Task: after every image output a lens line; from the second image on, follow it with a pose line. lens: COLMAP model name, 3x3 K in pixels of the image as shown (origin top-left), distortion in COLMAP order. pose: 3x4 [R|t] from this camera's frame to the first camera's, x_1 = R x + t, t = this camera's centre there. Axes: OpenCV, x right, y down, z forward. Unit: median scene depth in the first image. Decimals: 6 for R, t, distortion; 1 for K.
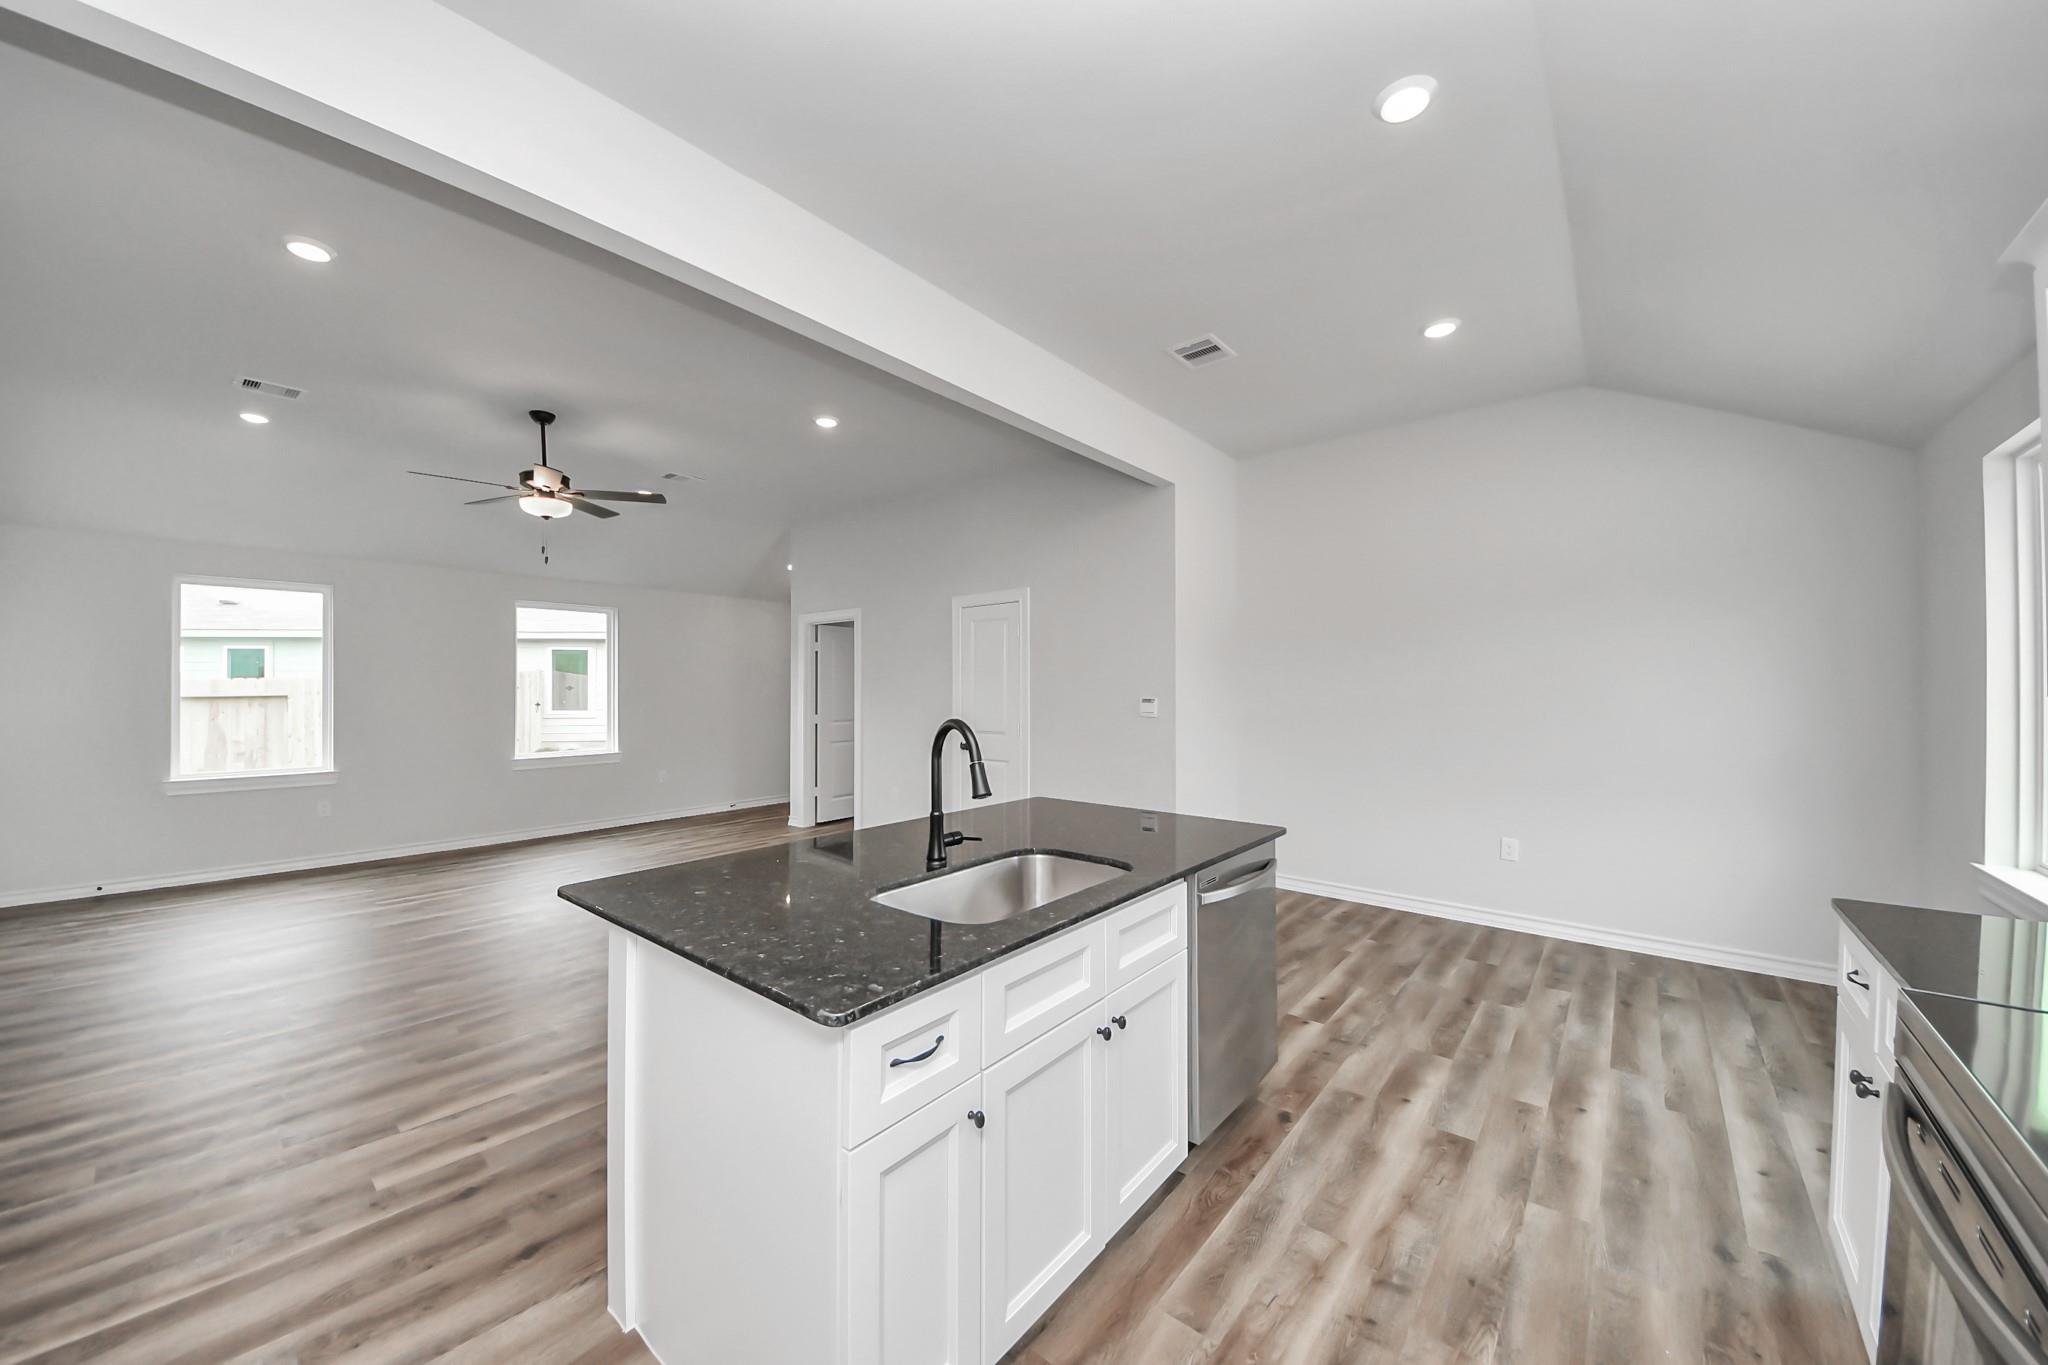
lens RADIAL K [[732.3, 0, 1021.2], [0, 732.3, 691.1], [0, 0, 1]] dist [0.008933, -0.007353]
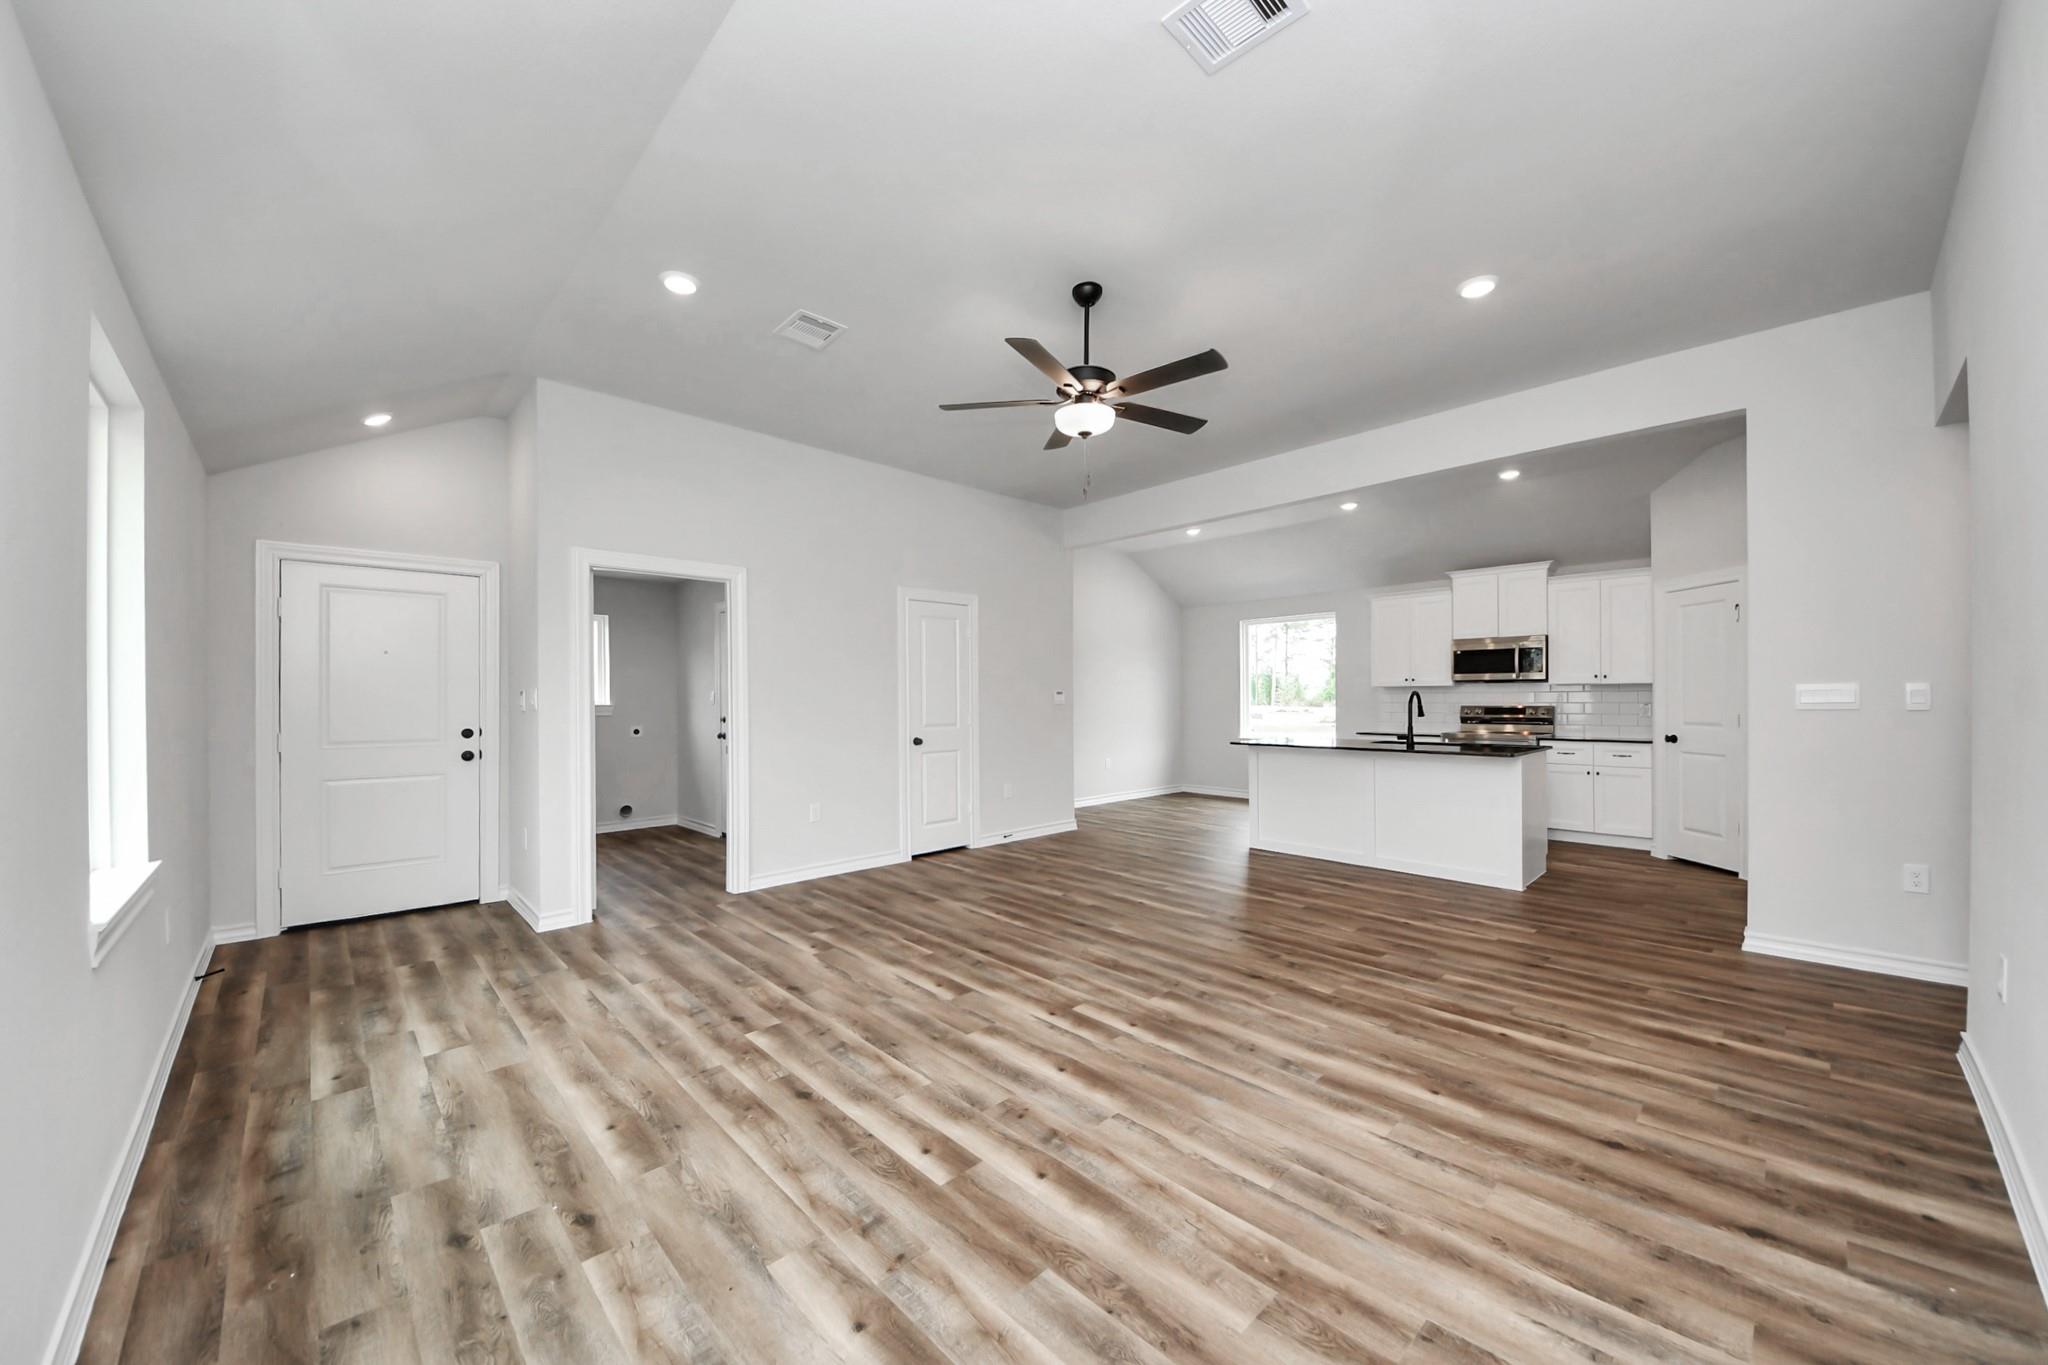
lens RADIAL K [[732.3, 0, 1021.8], [0, 732.3, 696.8], [0, 0, 1]] dist [0.008933, -0.007353]
pose [[0.112467, -0.003013, 0.993651, -2.394935], [0.005750, 0.999981, 0.002381, 0.037998], [-0.993639, 0.005446, 0.112482, 1.717045]]
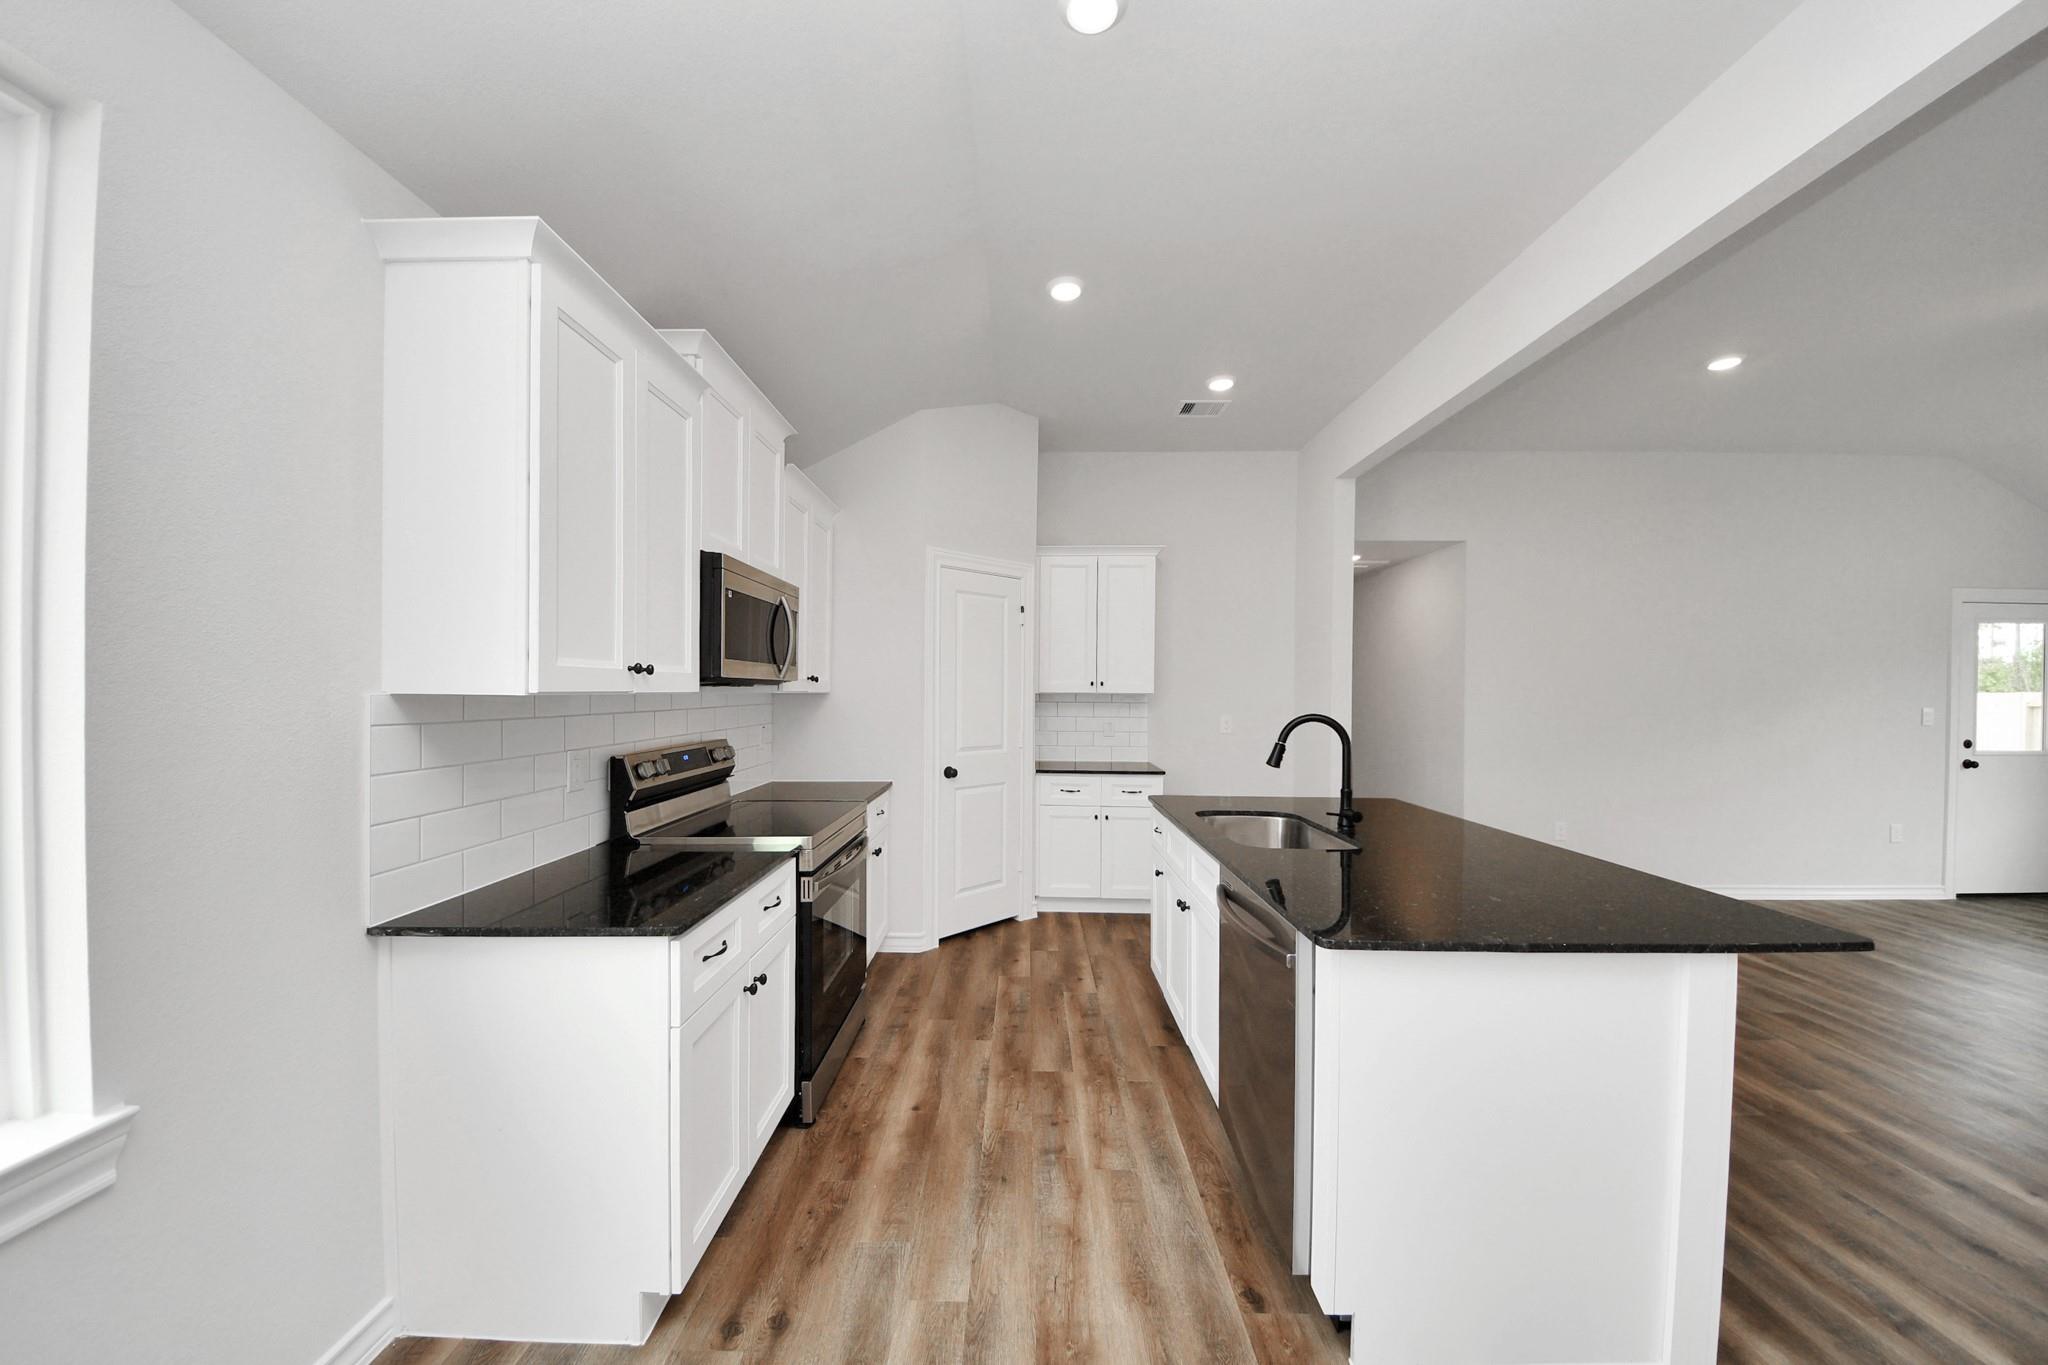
lens RADIAL K [[732.3, 0, 1017.0], [0, 732.3, 687.4], [0, 0, 1]] dist [0.008933, -0.007353]
pose [[-0.776398, -0.007618, -0.630197, 0.933149], [-0.010579, 0.999944, 0.000946, -0.003298], [0.630154, 0.007401, -0.776435, 1.328582]]
